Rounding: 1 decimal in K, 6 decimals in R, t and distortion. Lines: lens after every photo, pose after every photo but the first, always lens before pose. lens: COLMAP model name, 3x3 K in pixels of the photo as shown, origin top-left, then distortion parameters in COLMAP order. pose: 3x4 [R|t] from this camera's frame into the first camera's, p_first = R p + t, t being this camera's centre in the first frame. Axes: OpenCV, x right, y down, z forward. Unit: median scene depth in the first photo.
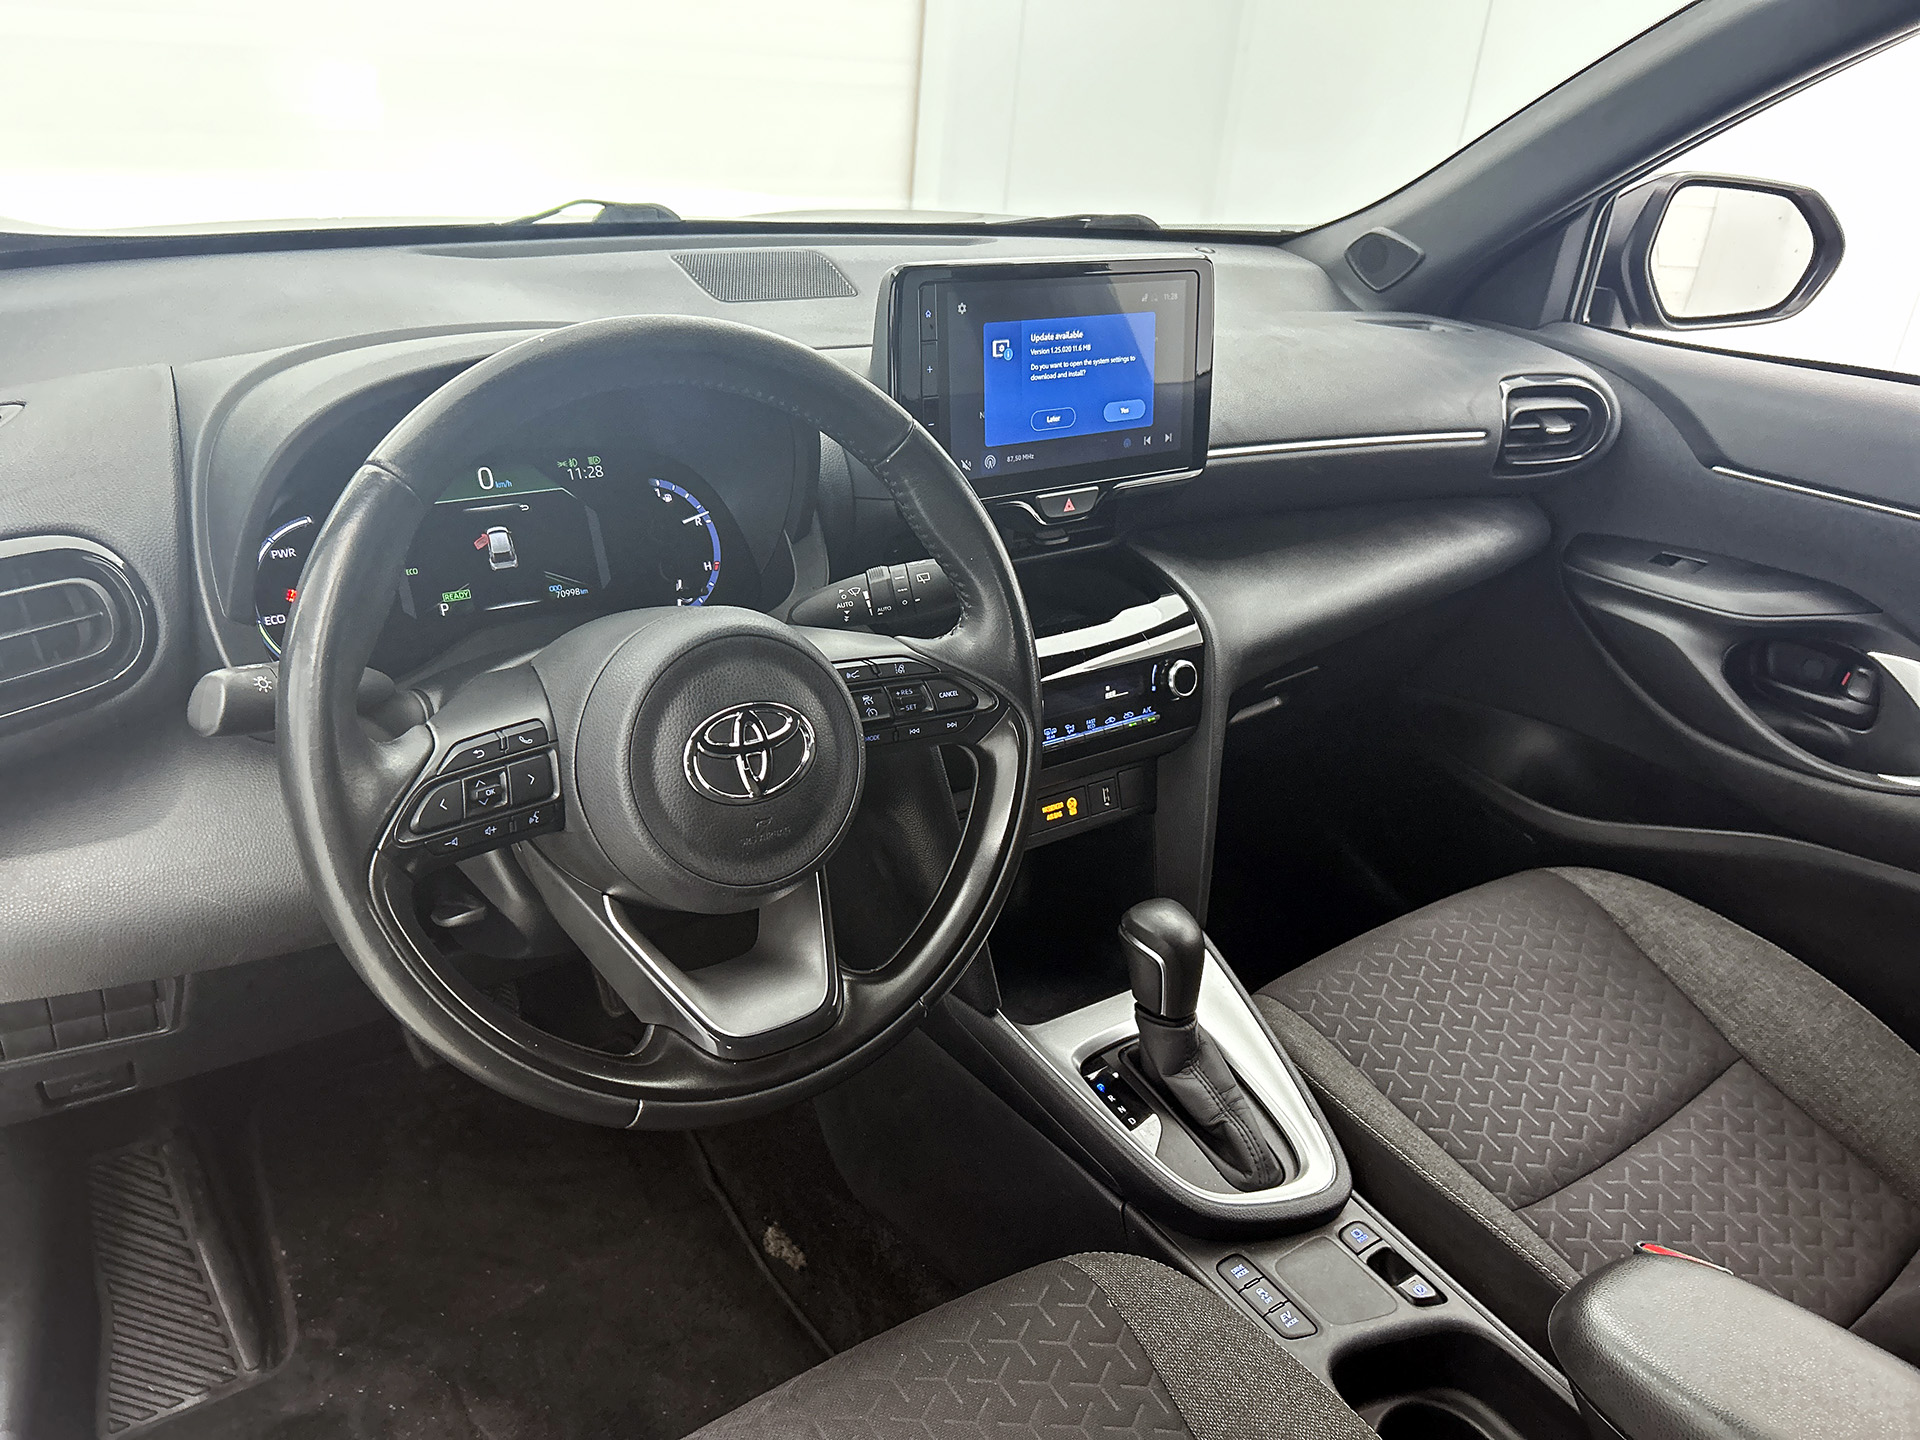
lens RADIAL K [[1443.6, 0, 958.9], [0, 1443.6, 731.9], [0, 0, 1]] dist [0.076146, -0.111706]
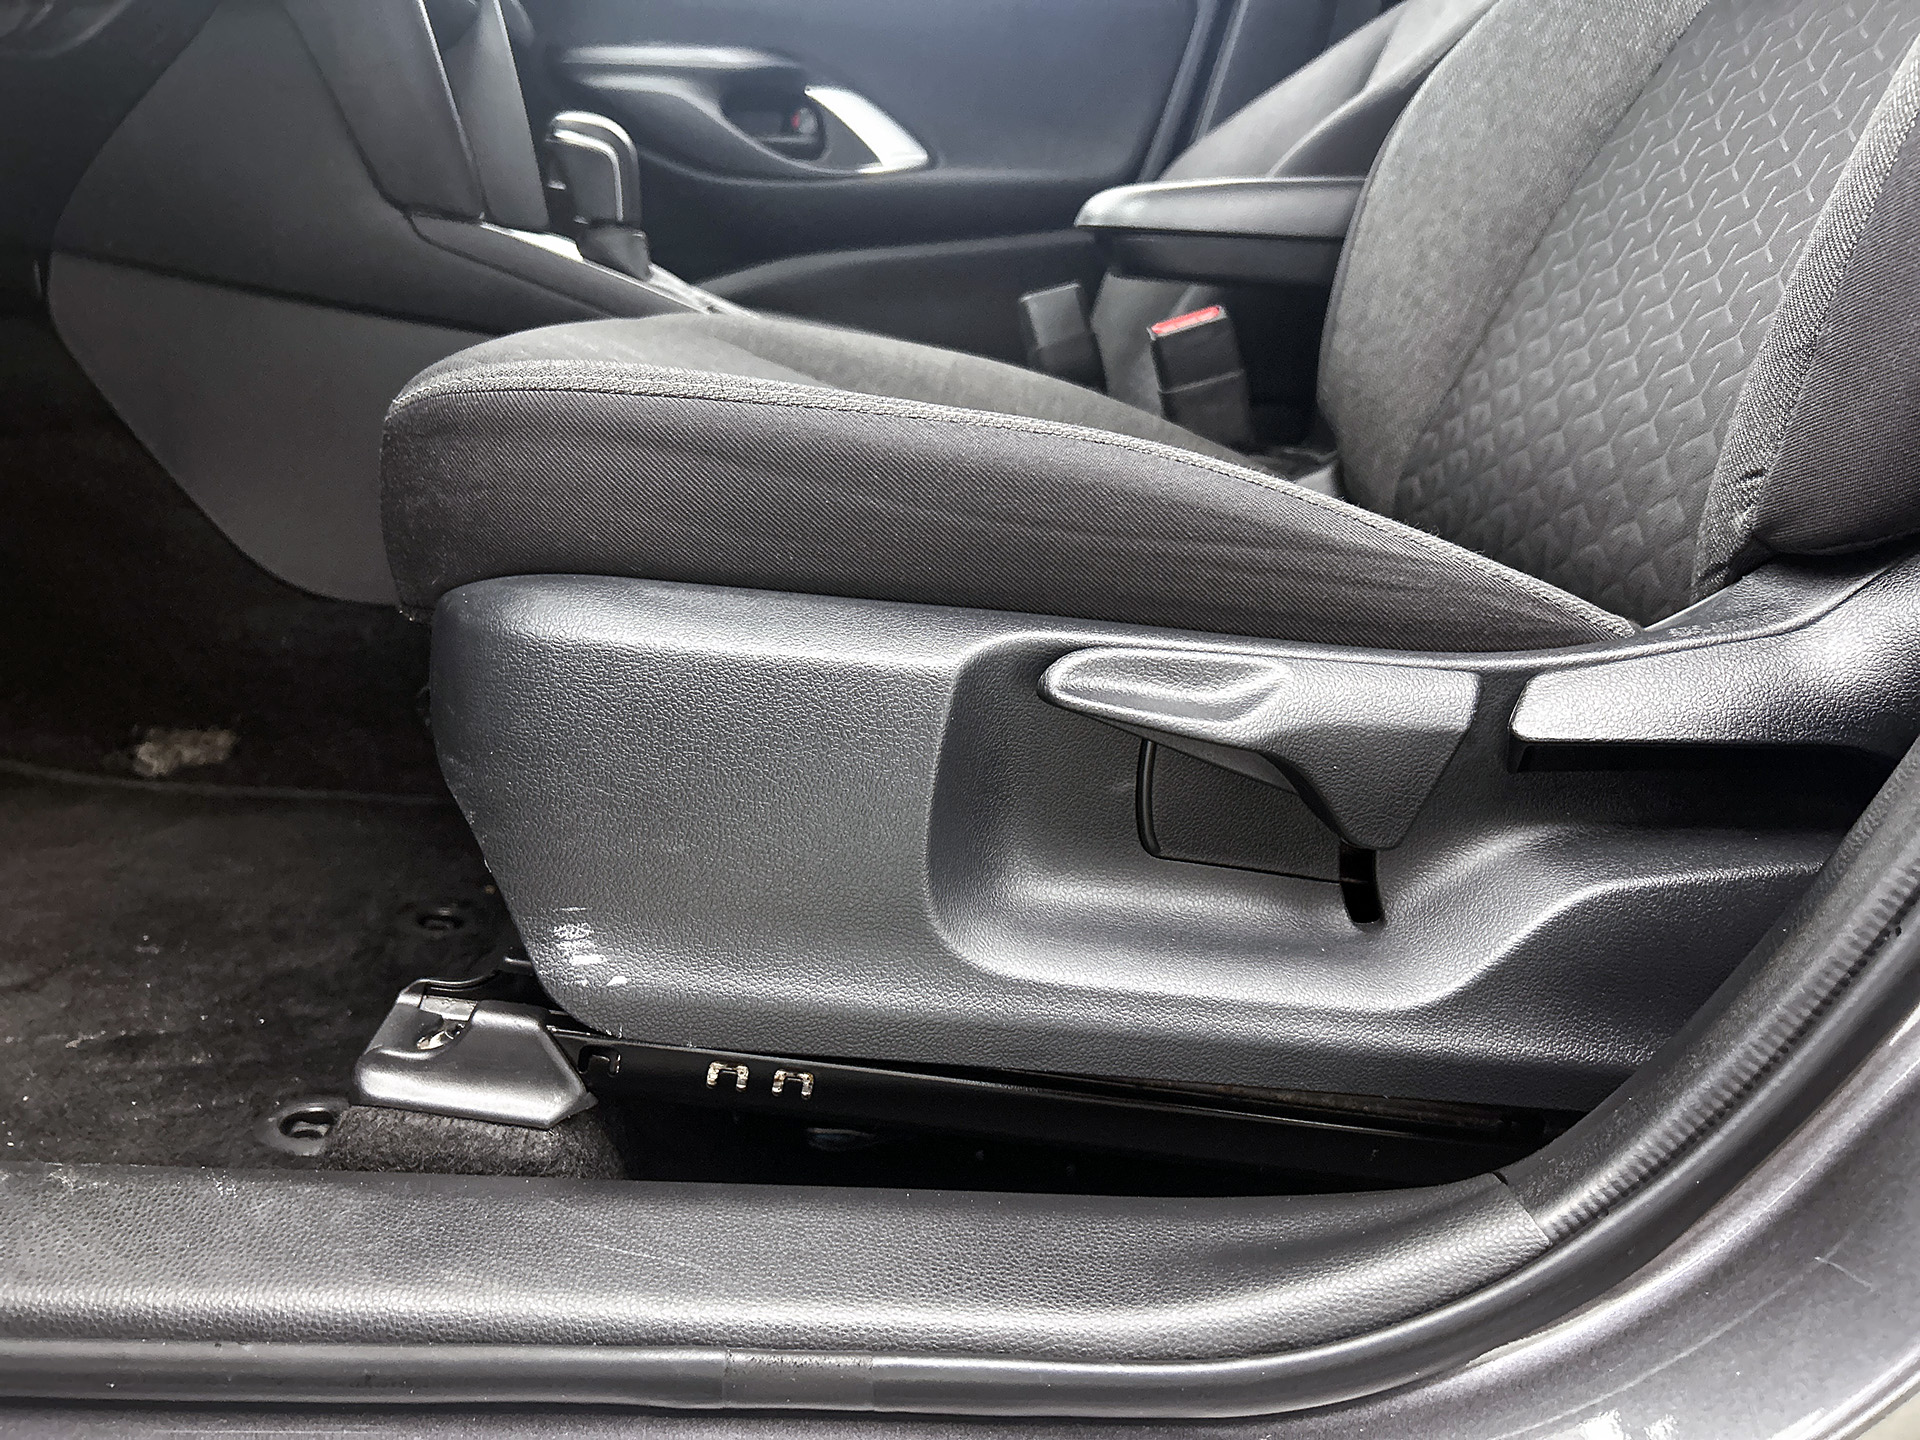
lens RADIAL K [[1456.9, 0, 957.3], [0, 1456.9, 718.9], [0, 0, 1]] dist [0.084699, -0.114774]
pose [[0.538137, -0.256587, 0.802852, -0.608718], [0.328843, 0.940964, 0.080310, 0.497901], [-0.776061, 0.220794, 0.590745, 0.309880]]
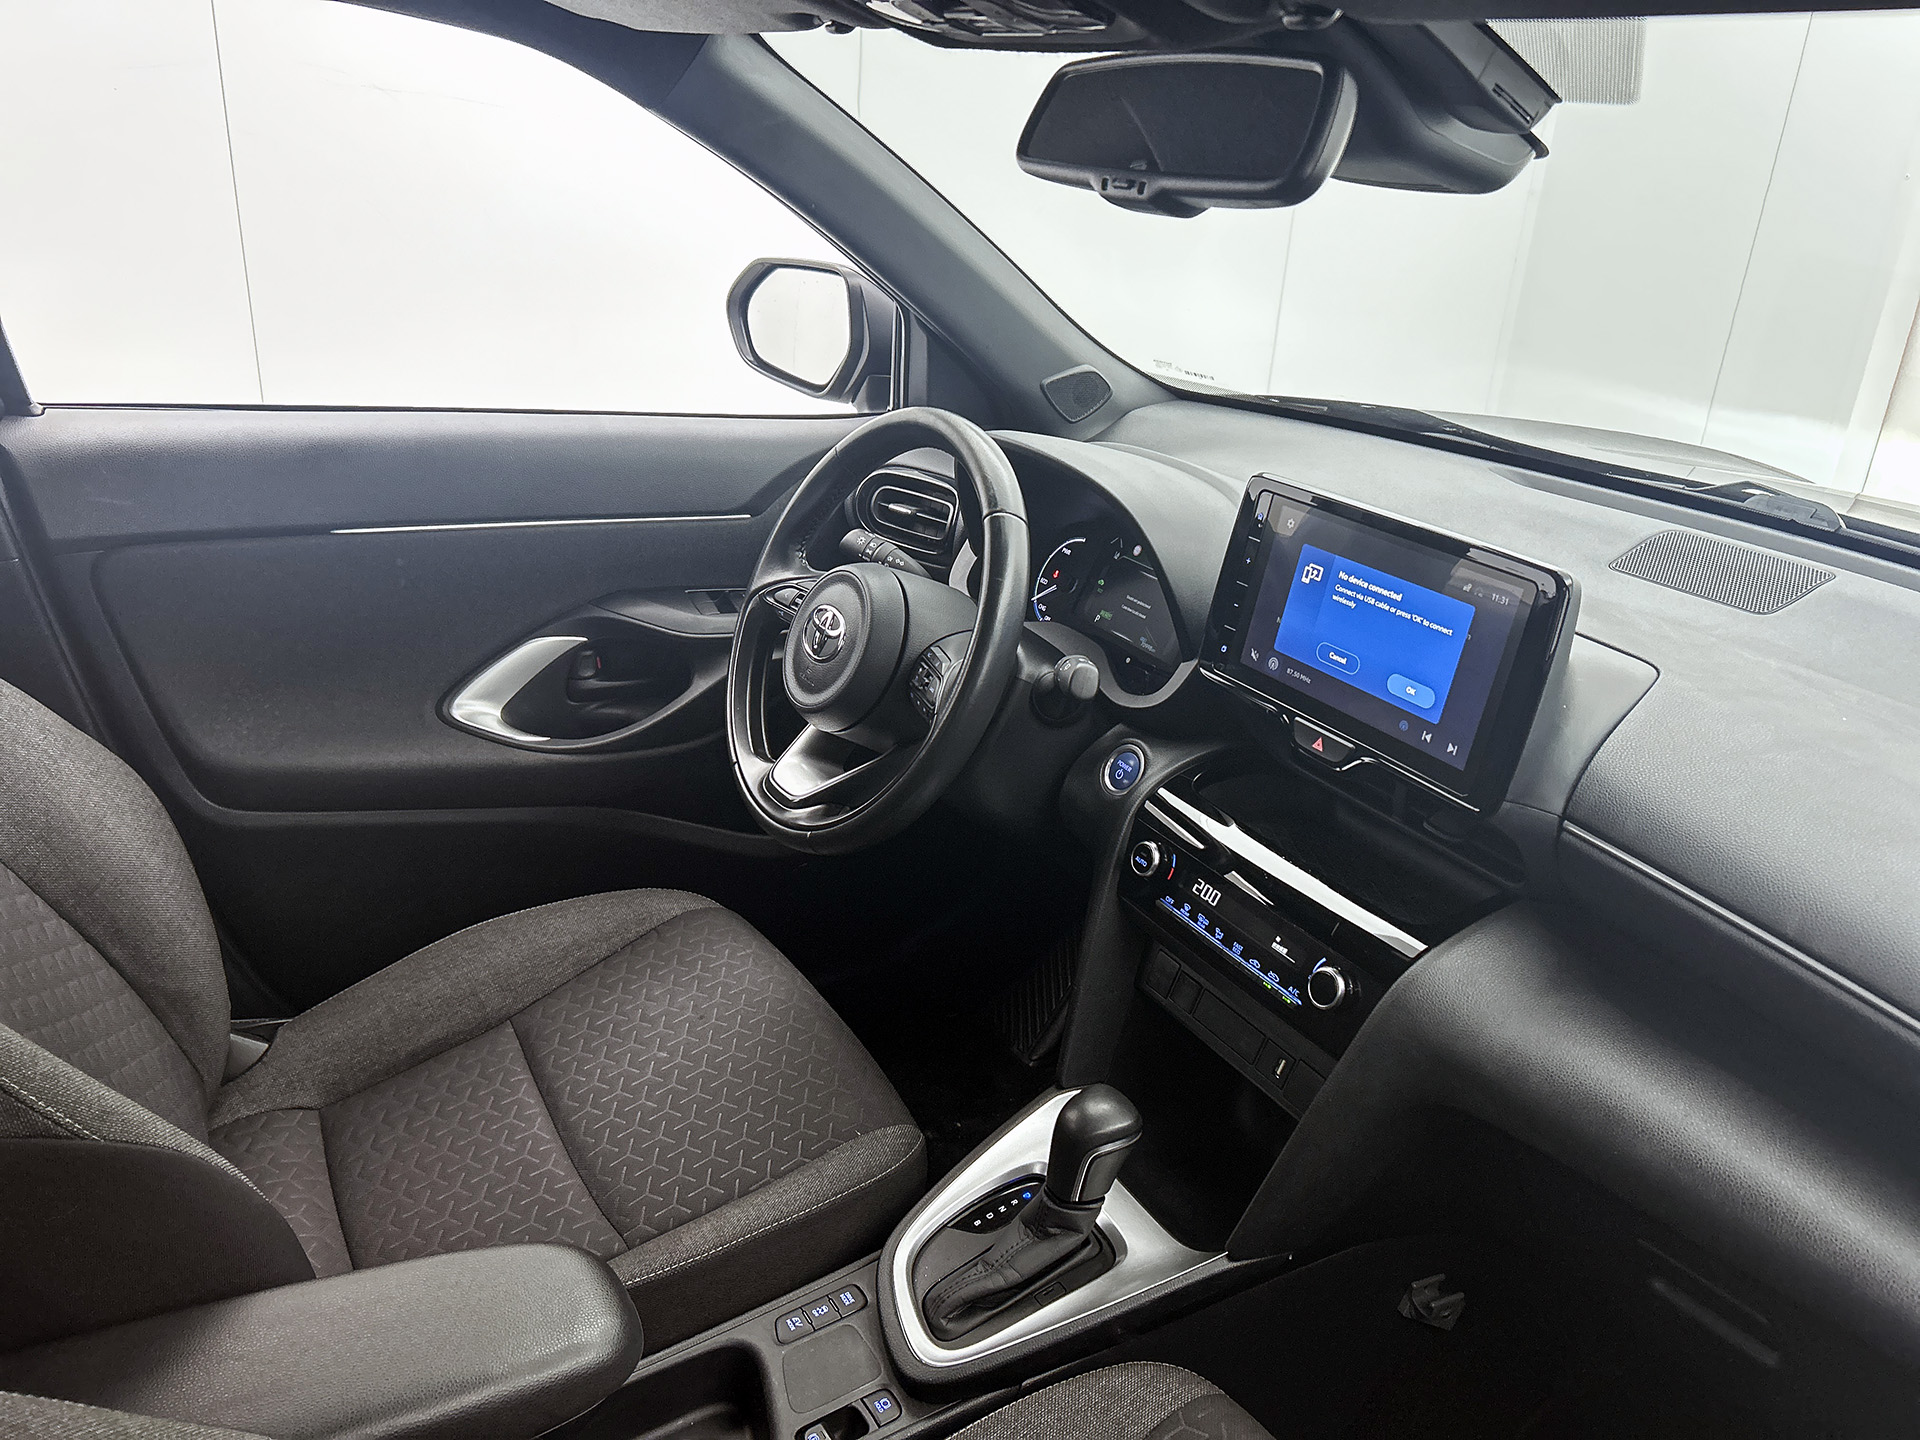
lens RADIAL K [[1431.1, 0, 960.0], [0, 1431.1, 720.0], [0, 0, 1]] dist [0.037740, -0.000399]
pose [[-0.087987, 0.303448, -0.948777, 0.997136], [-0.507120, 0.806156, 0.304863, -0.336122], [0.857372, 0.507968, 0.082953, 0.684133]]
